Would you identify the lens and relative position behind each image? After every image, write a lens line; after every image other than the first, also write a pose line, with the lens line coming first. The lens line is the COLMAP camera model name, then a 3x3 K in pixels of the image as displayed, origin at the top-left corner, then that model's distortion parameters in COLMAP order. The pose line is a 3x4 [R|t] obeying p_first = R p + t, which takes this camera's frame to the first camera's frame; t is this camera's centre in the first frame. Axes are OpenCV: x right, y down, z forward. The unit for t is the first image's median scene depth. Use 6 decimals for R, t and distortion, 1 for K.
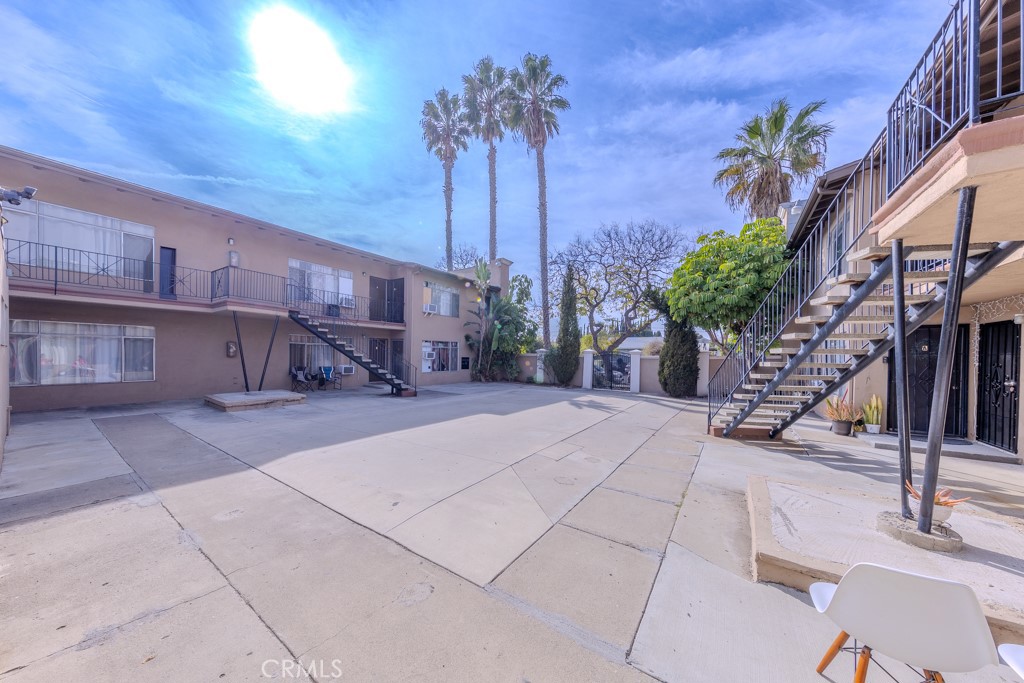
lens RADIAL K [[325.9, 0, 517.4], [0, 325.9, 359.1], [0, 0, 1]] dist [0.001694, -0.000023]
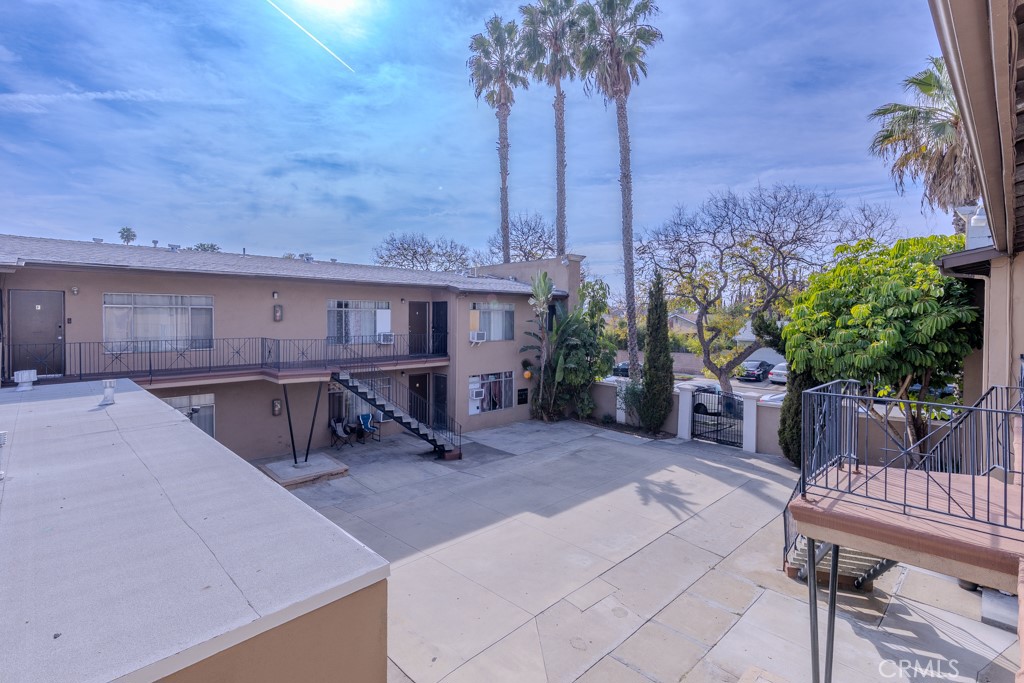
lens RADIAL K [[487.2, 0, 510.2], [0, 487.2, 320.8], [0, 0, 1]] dist [-0.002139, -0.000490]
pose [[0.976451, -0.010717, -0.215471, 0.067290], [0.010223, 0.999942, -0.003407, -0.170660], [0.215495, 0.001124, 0.976504, -0.157777]]
